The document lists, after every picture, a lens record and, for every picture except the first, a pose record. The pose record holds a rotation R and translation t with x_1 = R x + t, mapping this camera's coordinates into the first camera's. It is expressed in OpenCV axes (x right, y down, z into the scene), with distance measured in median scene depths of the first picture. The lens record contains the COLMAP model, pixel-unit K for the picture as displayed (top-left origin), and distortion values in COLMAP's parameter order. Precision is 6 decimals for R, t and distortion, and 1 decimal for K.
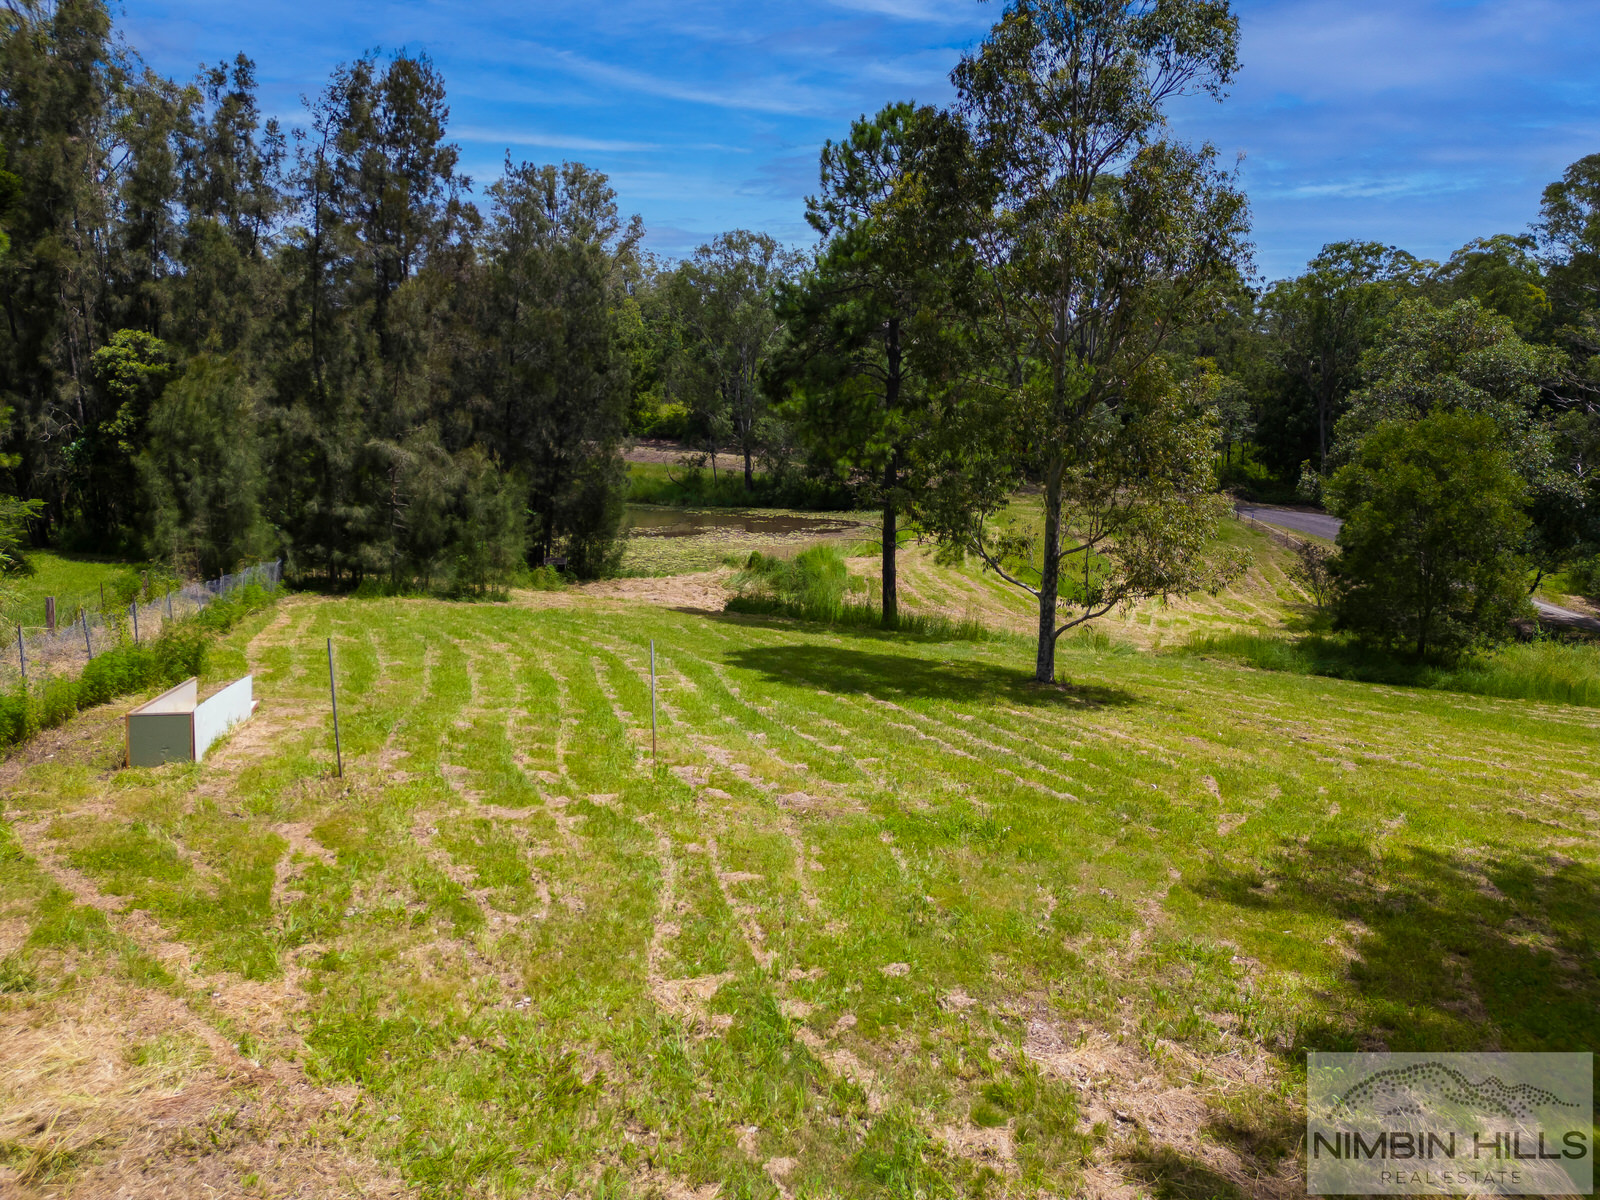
lens RADIAL K [[1118.4, 0, 797.4], [0, 1118.4, 600.1], [0, 0, 1]] dist [0.083085, -0.081041]
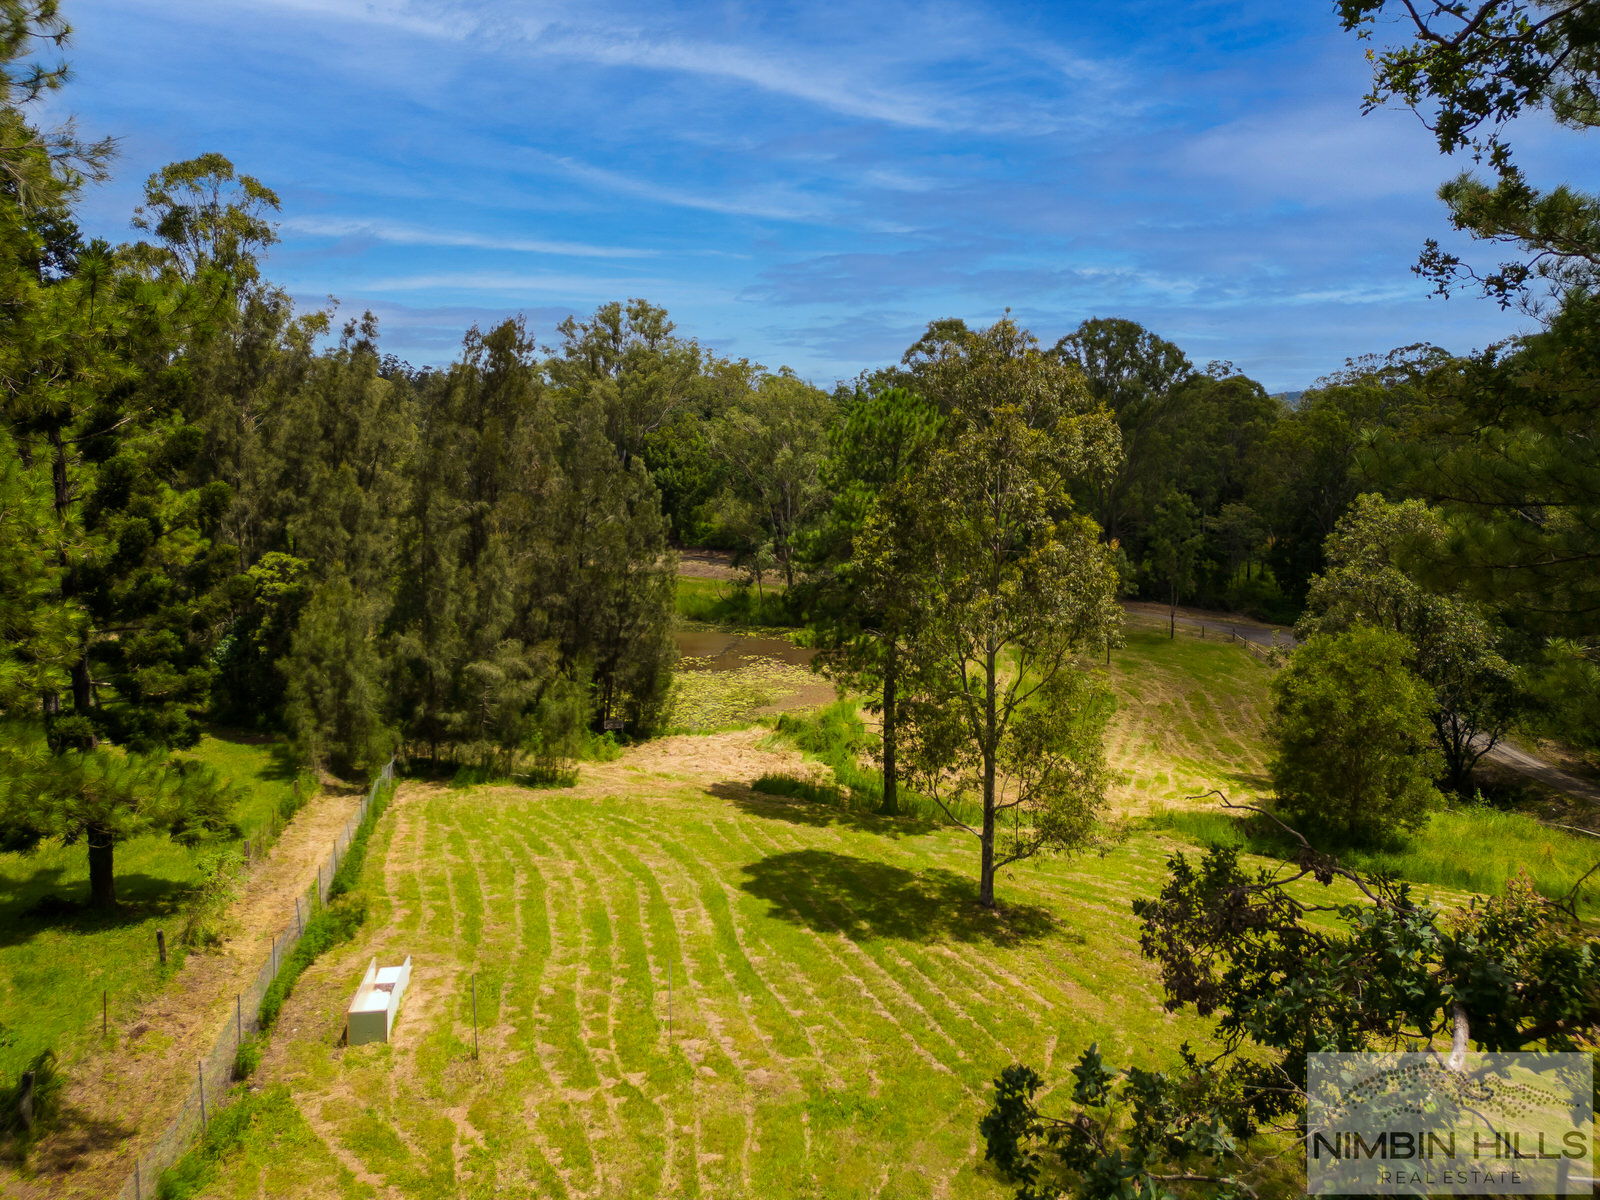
lens RADIAL K [[1118.4, 0, 797.4], [0, 1118.4, 600.1], [0, 0, 1]] dist [0.083085, -0.081041]
pose [[0.998665, 0.001101, -0.051636, 0.066461], [-0.003558, 0.998864, -0.047514, -0.203433], [0.051525, 0.047634, 0.997535, -0.302054]]
